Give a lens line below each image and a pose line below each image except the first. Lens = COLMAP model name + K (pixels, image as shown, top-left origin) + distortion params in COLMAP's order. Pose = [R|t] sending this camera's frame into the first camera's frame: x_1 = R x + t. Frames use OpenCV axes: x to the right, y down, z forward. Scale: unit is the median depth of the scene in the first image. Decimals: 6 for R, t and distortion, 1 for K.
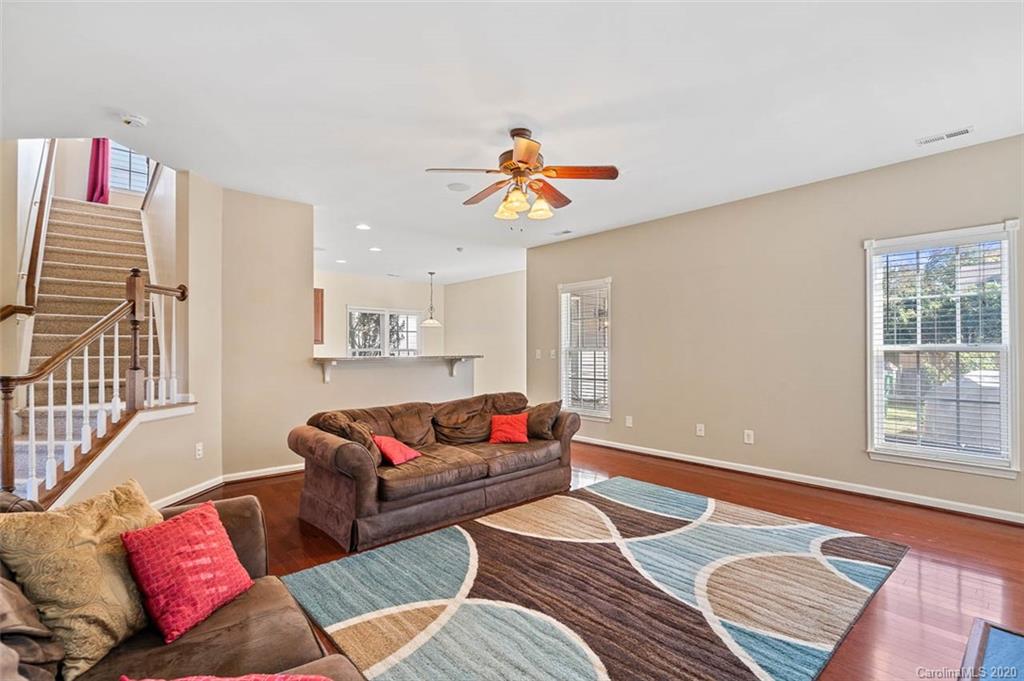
lens RADIAL K [[471.2, 0, 512.0], [0, 471.2, 344.7], [0, 0, 1]] dist [-0.003592, 0.000517]
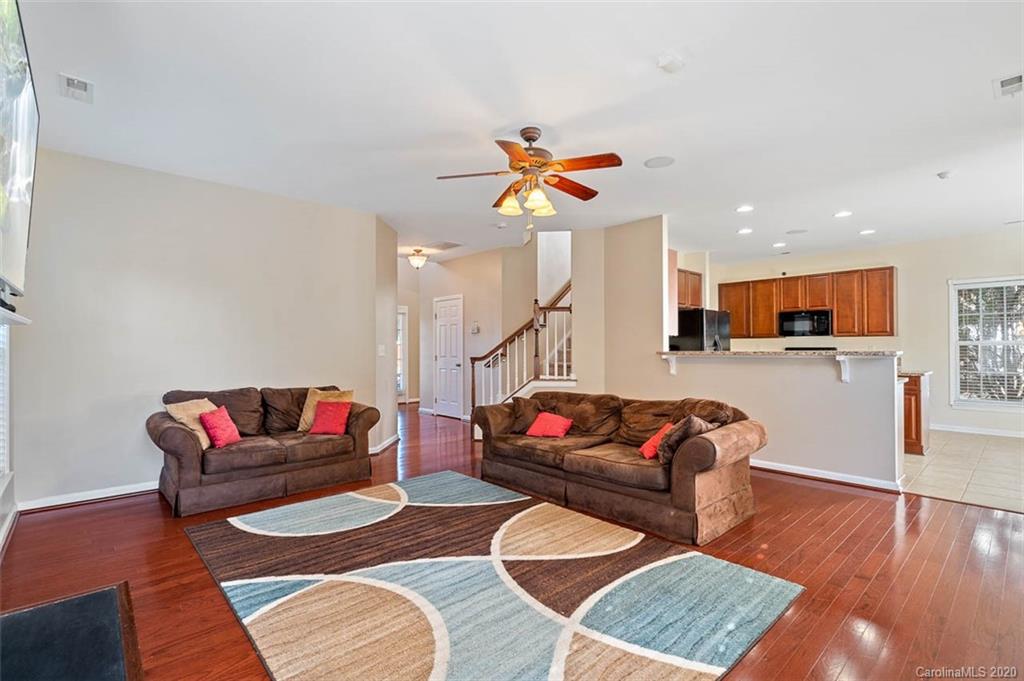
lens RADIAL K [[471.2, 0, 511.1], [0, 471.2, 345.8], [0, 0, 1]] dist [-0.003592, 0.000517]
pose [[0.008865, -0.000974, -0.999960, 1.064748], [0.019612, 0.999807, -0.000800, 0.011257], [0.999768, -0.019604, 0.008882, 0.970362]]
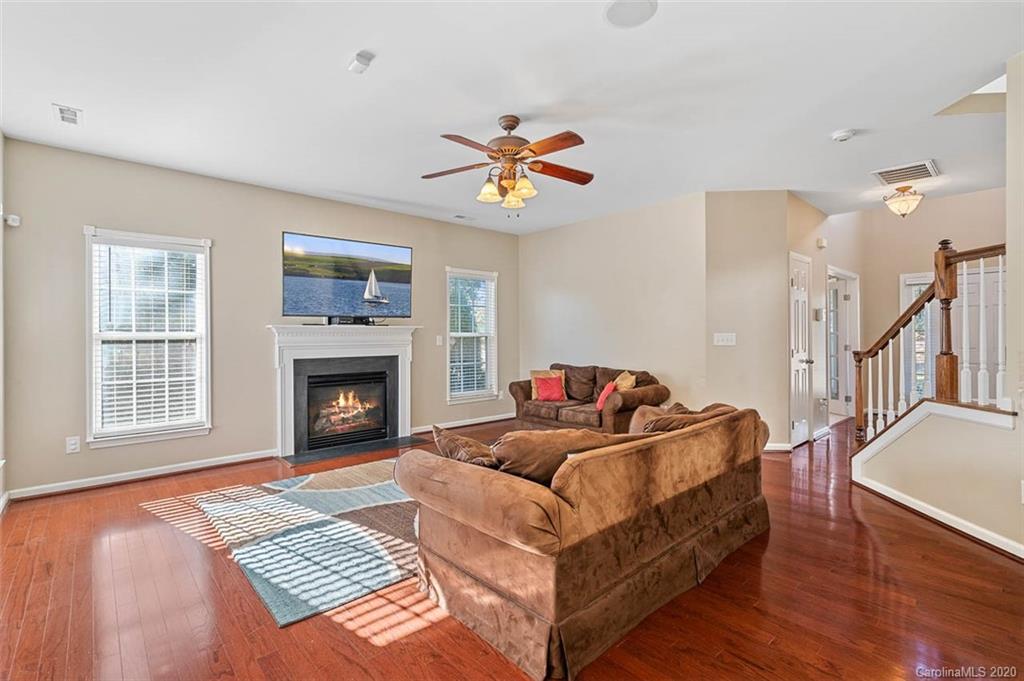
lens RADIAL K [[471.2, 0, 505.3], [0, 471.2, 335.4], [0, 0, 1]] dist [-0.003592, 0.000517]
pose [[-0.999979, 0.004514, 0.004717, 0.029255], [0.004447, 0.999891, -0.014073, 0.025880], [-0.004780, -0.014052, -0.999890, 2.052319]]
